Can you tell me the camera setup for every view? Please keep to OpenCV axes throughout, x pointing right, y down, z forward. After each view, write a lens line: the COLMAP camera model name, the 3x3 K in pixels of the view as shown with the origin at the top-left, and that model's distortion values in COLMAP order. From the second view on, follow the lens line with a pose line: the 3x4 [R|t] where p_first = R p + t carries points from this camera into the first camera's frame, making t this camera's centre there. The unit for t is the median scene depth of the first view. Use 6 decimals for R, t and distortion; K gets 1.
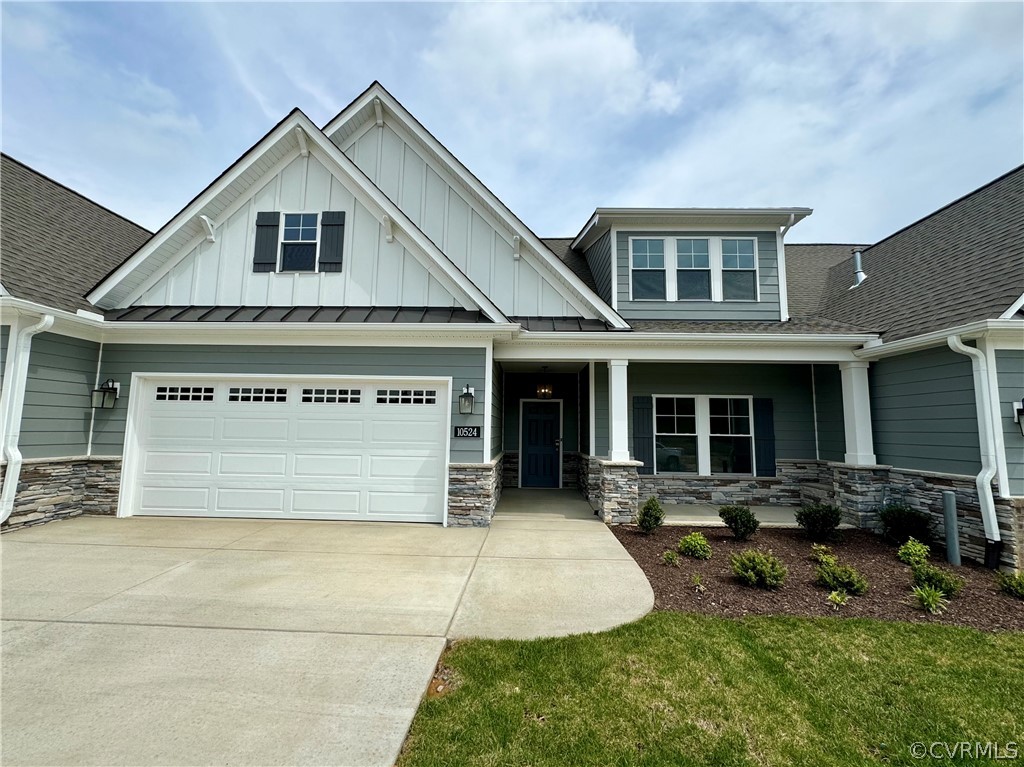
lens RADIAL K [[408.9, 0, 516.5], [0, 408.9, 384.7], [0, 0, 1]] dist [-0.000888, -0.000006]
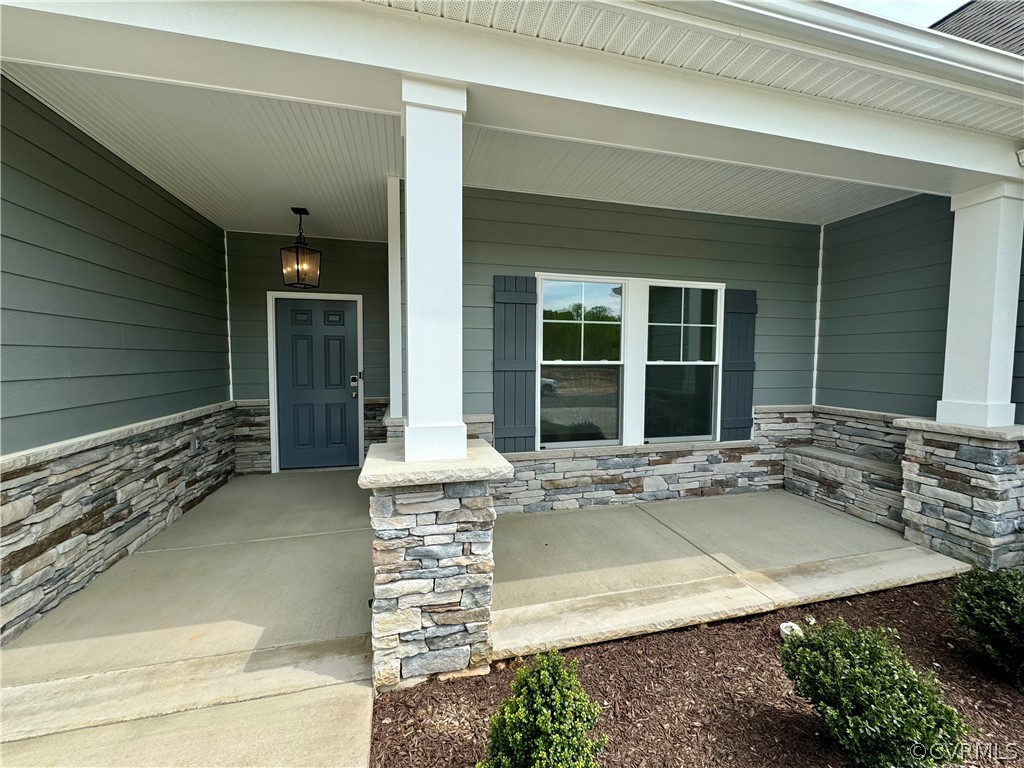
lens RADIAL K [[408.9, 0, 518.8], [0, 408.9, 382.8], [0, 0, 1]] dist [-0.000888, -0.000006]
pose [[0.952517, -0.027764, 0.303216, 0.186435], [-0.023773, 0.986013, 0.164965, 0.071627], [-0.303555, -0.164341, 0.938534, 0.602565]]
